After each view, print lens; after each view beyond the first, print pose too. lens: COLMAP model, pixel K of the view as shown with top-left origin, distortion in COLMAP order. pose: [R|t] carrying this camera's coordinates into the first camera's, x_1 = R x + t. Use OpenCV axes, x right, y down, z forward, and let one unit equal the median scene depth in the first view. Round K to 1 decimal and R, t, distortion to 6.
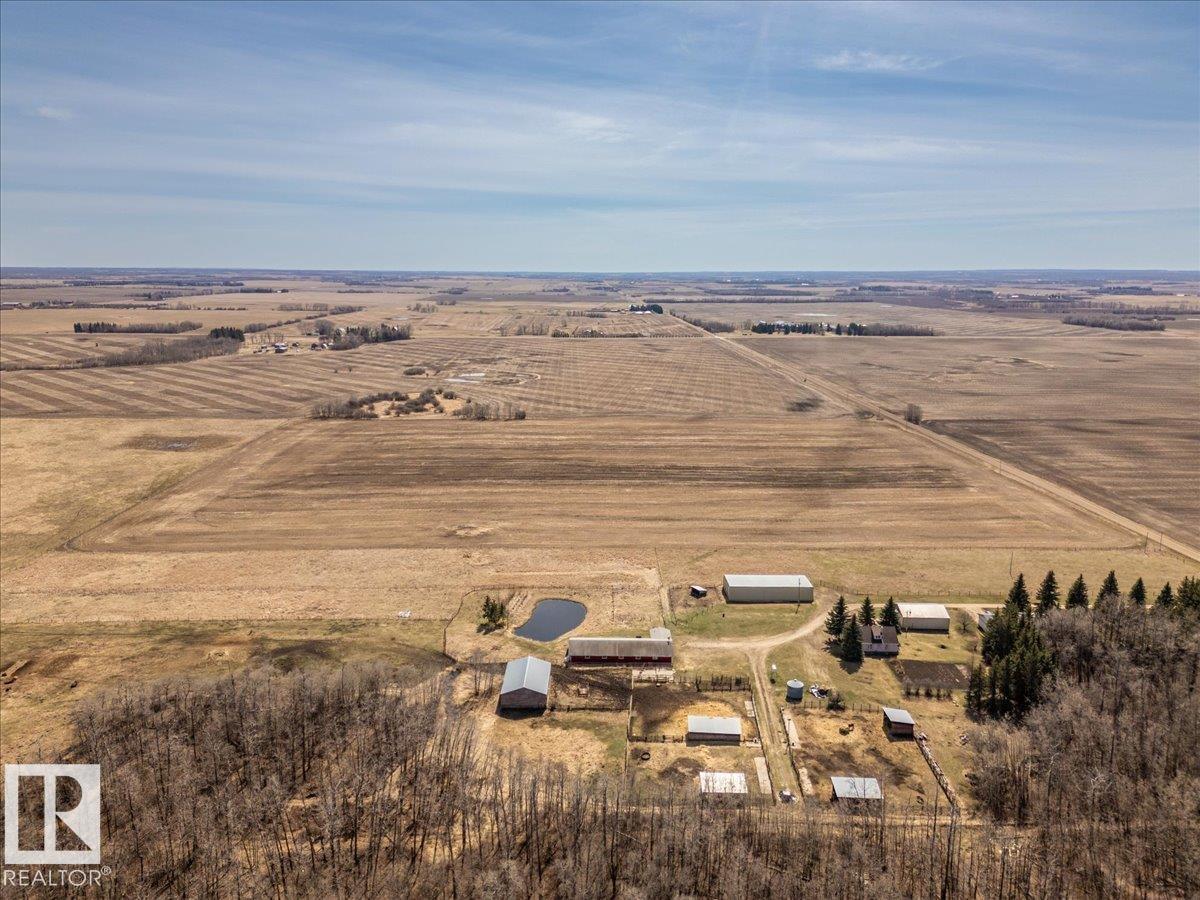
lens RADIAL K [[858.1, 0, 600.0], [0, 858.1, 450.0], [0, 0, 1]] dist [0.090664, -0.107315]
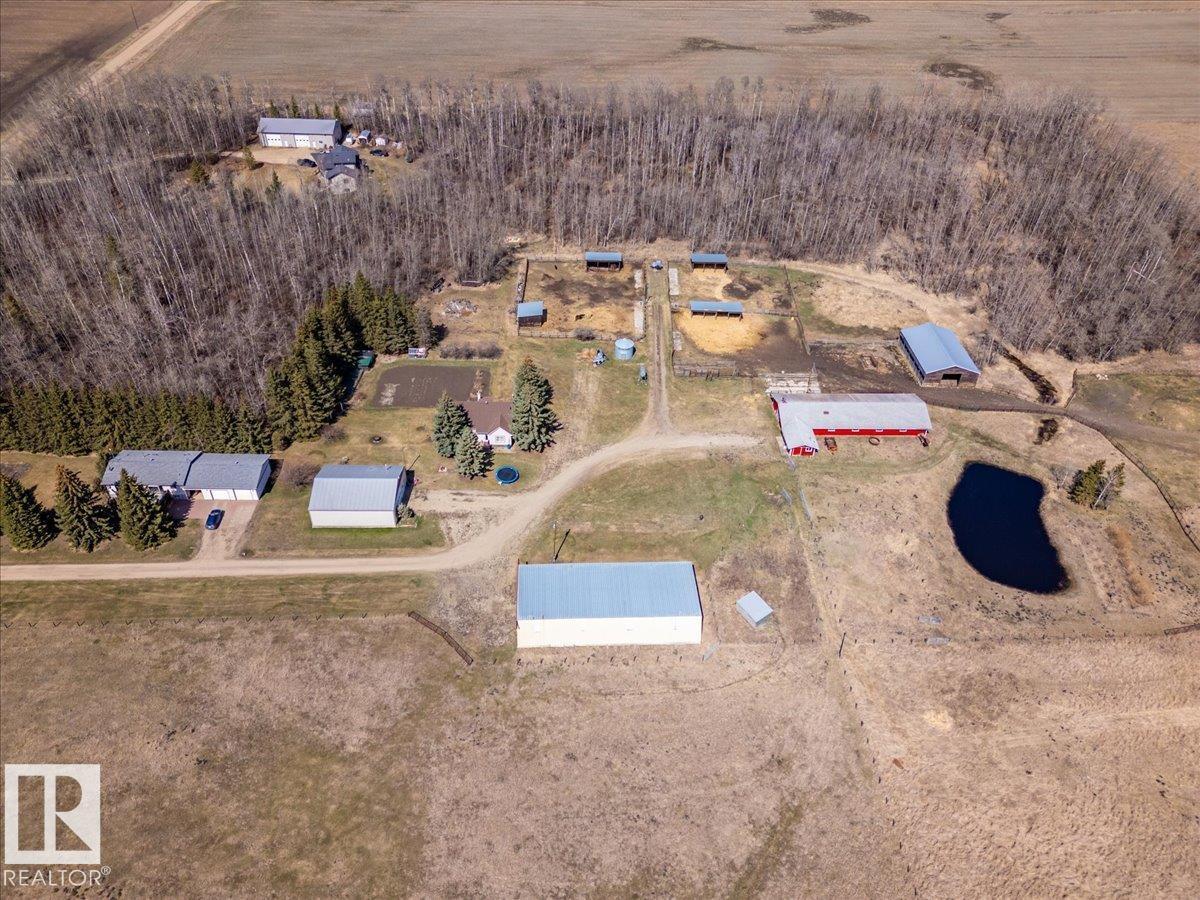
lens RADIAL K [[858.1, 0, 600.0], [0, 858.1, 450.0], [0, 0, 1]] dist [0.090664, -0.107315]
pose [[-0.998737, -0.004035, -0.050079, 0.261338], [-0.041462, 0.629141, 0.776184, -0.290106], [0.028375, 0.777280, -0.628514, 1.447216]]
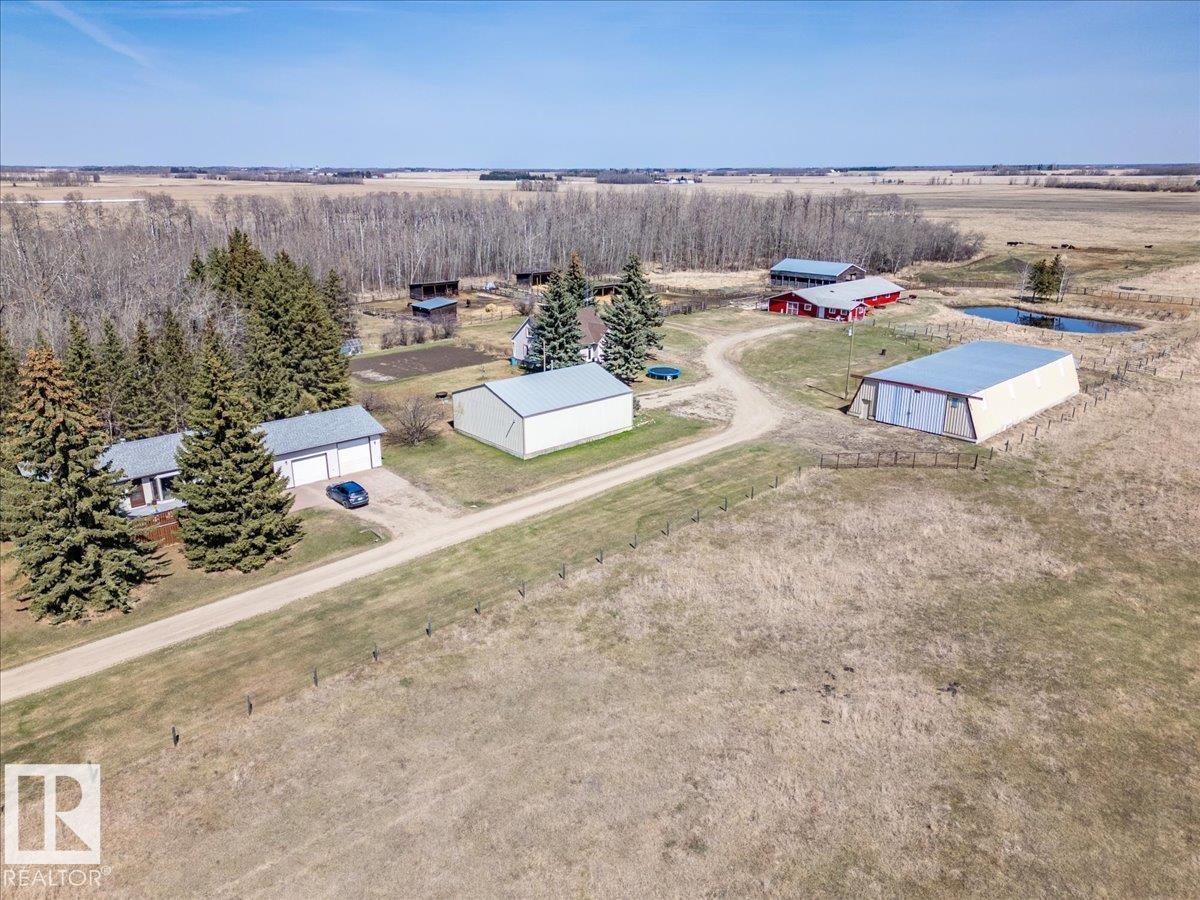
lens RADIAL K [[852.0, 0, 599.1], [0, 852.0, 443.7], [0, 0, 1]] dist [0.090403, -0.101762]
pose [[-0.729841, 0.204881, -0.652193, 0.611385], [-0.142558, 0.887445, 0.438314, 0.064292], [0.668588, 0.412875, -0.618486, 1.321116]]
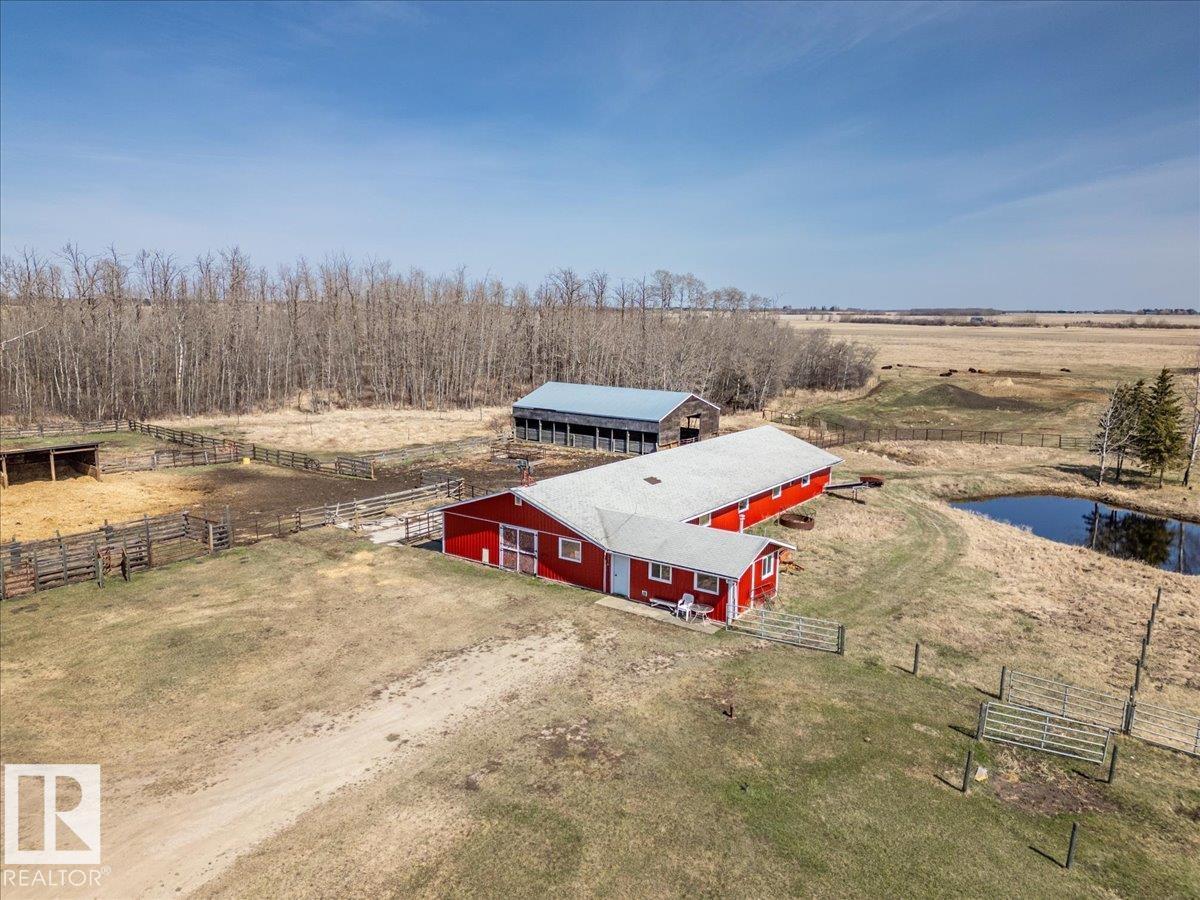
lens RADIAL K [[844.0, 0, 600.0], [0, 844.0, 450.0], [0, 0, 1]] dist [0.089664, -0.095491]
pose [[-0.575924, 0.123578, -0.808109, 0.205574], [-0.182325, 0.944194, 0.274328, 0.162676], [0.796912, 0.305330, -0.521253, 1.082992]]
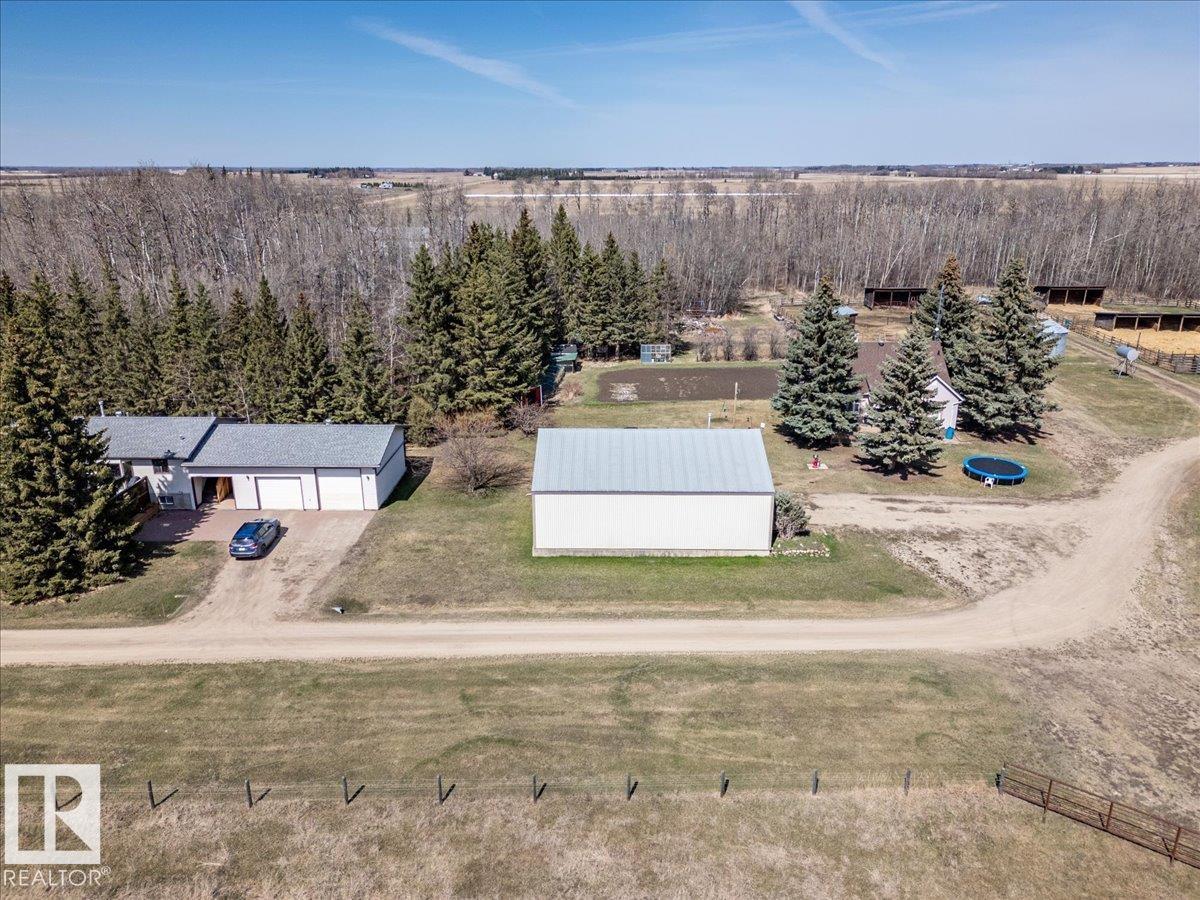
lens RADIAL K [[858.1, 0, 600.0], [0, 858.1, 450.0], [0, 0, 1]] dist [0.090664, -0.107315]
pose [[-0.999965, -0.003575, -0.007524, 0.413411], [-0.006857, 0.866077, 0.499864, 0.088000], [0.004729, 0.499898, -0.866071, 1.273879]]
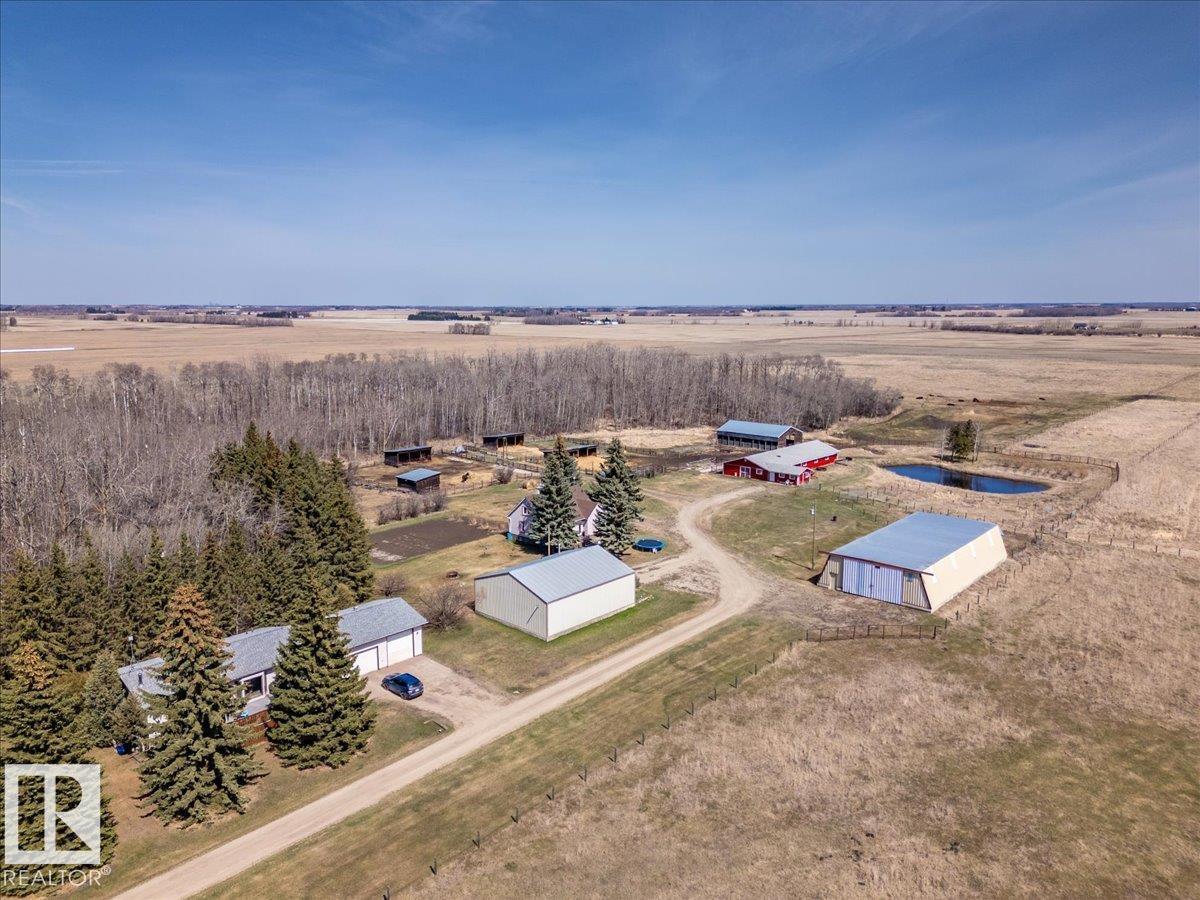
lens RADIAL K [[858.1, 0, 600.0], [0, 858.1, 450.0], [0, 0, 1]] dist [0.090664, -0.107315]
pose [[-0.665968, 0.119639, -0.736324, 0.665927], [-0.155385, 0.943158, 0.293784, 0.028728], [0.729618, 0.310065, -0.609523, 1.318874]]
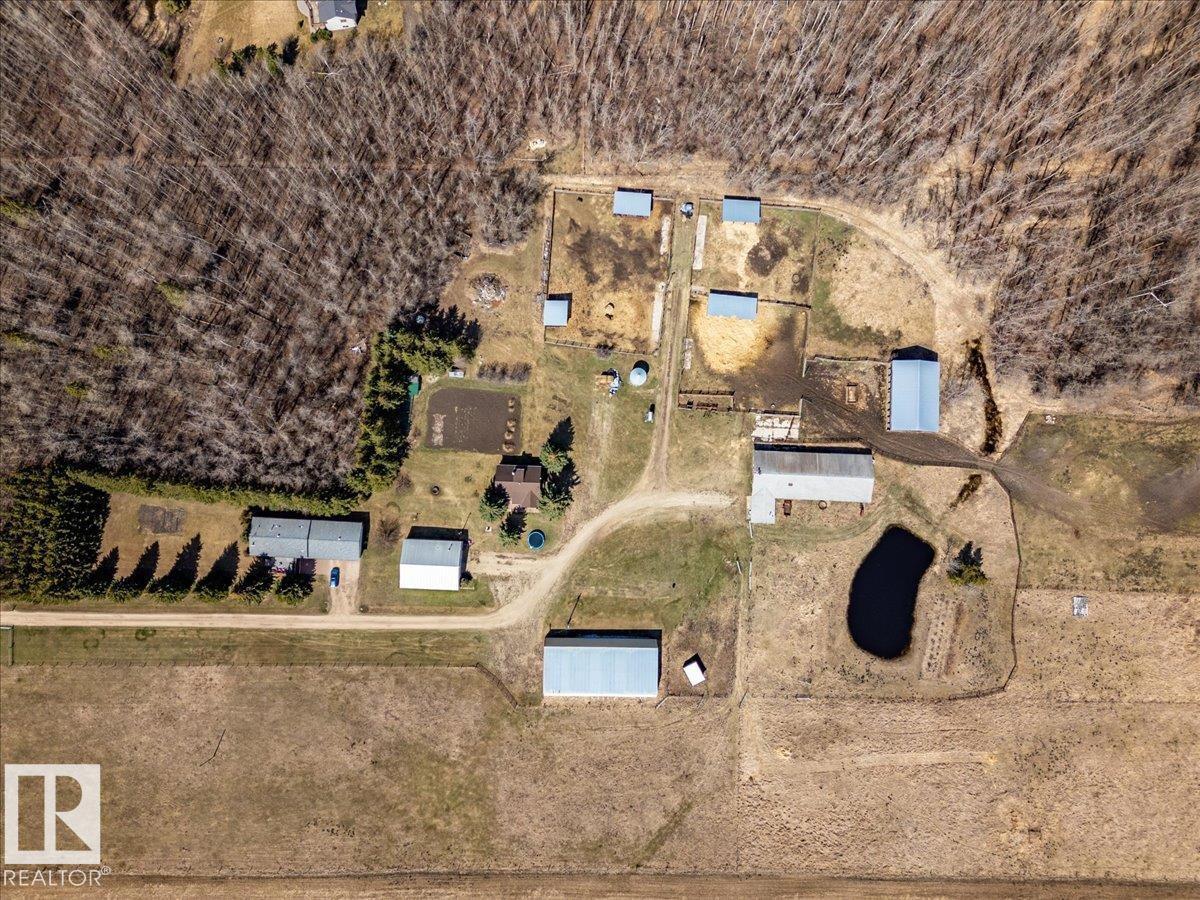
lens RADIAL K [[858.1, 0, 600.0], [0, 858.1, 450.0], [0, 0, 1]] dist [0.090664, -0.107315]
pose [[-0.998830, -0.036425, -0.031797, 0.264845], [-0.025791, -0.154885, 0.987596, -0.619133], [-0.040898, 0.987261, 0.153765, 0.837298]]
